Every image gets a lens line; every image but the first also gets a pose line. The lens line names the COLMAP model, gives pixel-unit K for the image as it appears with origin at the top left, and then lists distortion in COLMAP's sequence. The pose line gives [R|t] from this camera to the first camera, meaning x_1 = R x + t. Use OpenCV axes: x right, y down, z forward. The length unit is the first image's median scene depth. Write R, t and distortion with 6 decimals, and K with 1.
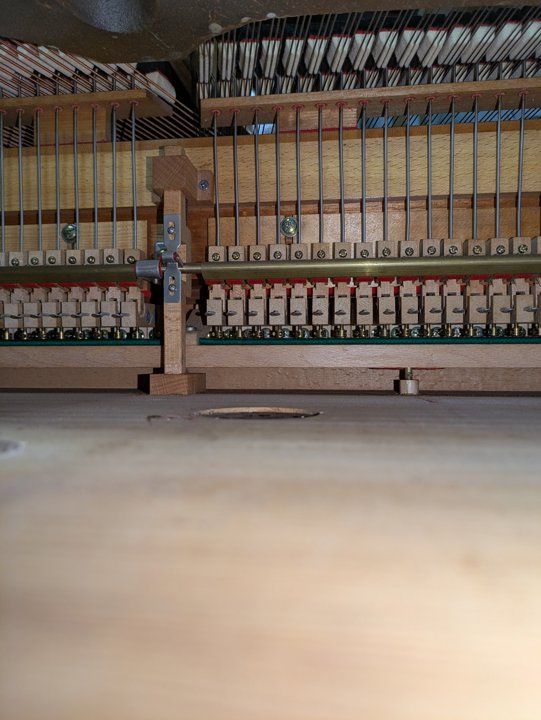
lens RADIAL K [[615.7, 0, 282.6], [0, 615.7, 341.2], [0, 0, 1]] dist [0.032984, -0.078201]
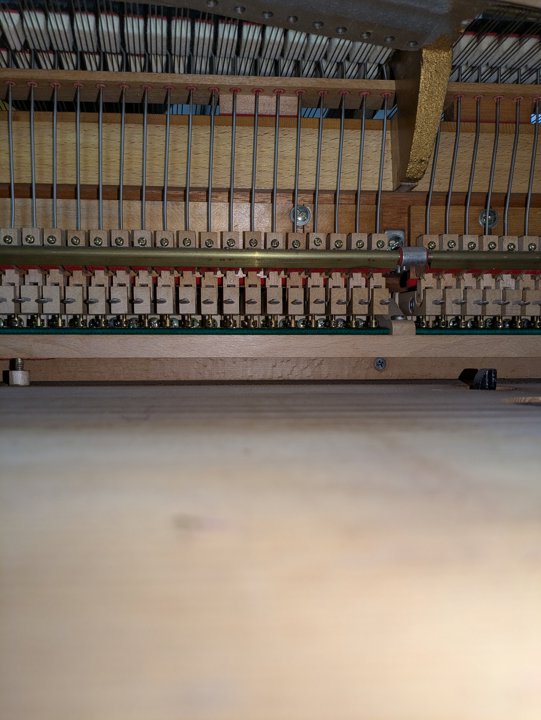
lens RADIAL K [[615.7, 0, 267.8], [0, 615.7, 361.0], [0, 0, 1]] dist [0.032984, -0.078201]
pose [[0.975386, -0.003643, 0.220475, -0.101064], [-0.007000, 0.998848, 0.047473, 0.000734], [-0.220394, -0.047847, 0.974237, 0.013177]]
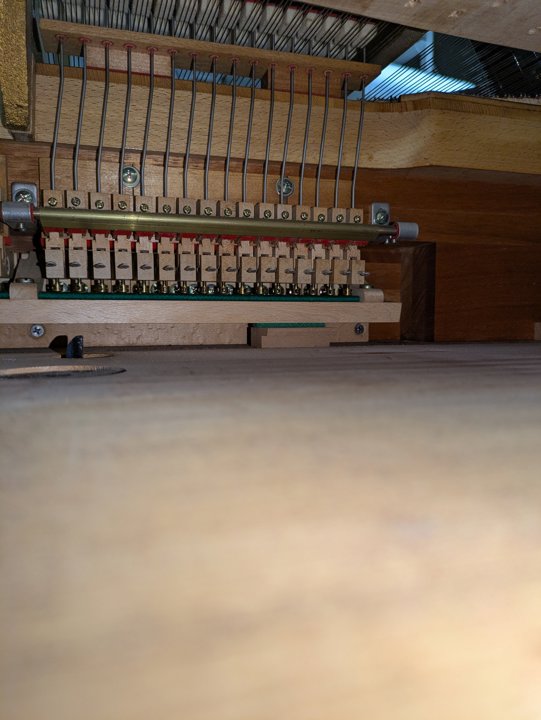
lens RADIAL K [[615.7, 0, 249.6], [0, 615.7, 359.6], [0, 0, 1]] dist [0.032984, -0.078201]
pose [[0.898296, -0.027432, 0.438534, -0.188294], [-0.017013, 0.995130, 0.097097, 0.001294], [-0.439061, -0.094682, 0.893454, 0.025514]]
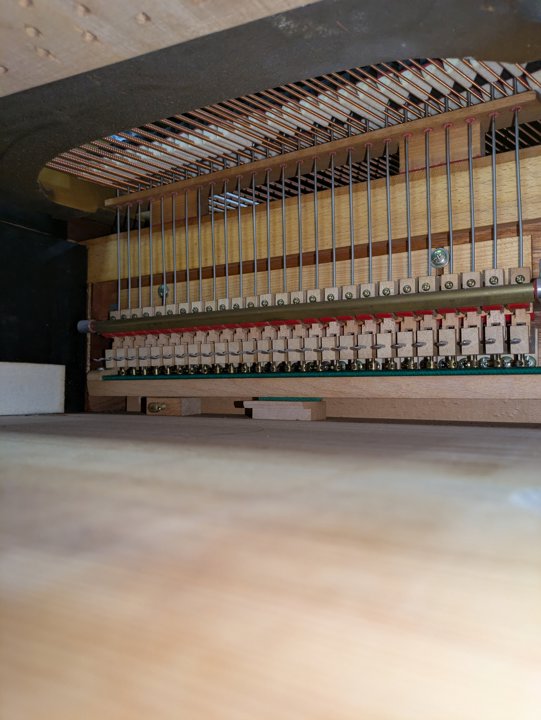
lens RADIAL K [[615.7, 0, 267.6], [0, 615.7, 362.1], [0, 0, 1]] dist [0.032984, -0.078201]
pose [[0.896538, -0.020197, -0.442506, 0.104957], [0.013392, 0.999739, -0.018498, -0.000511], [0.442764, 0.010658, 0.896575, -0.014963]]
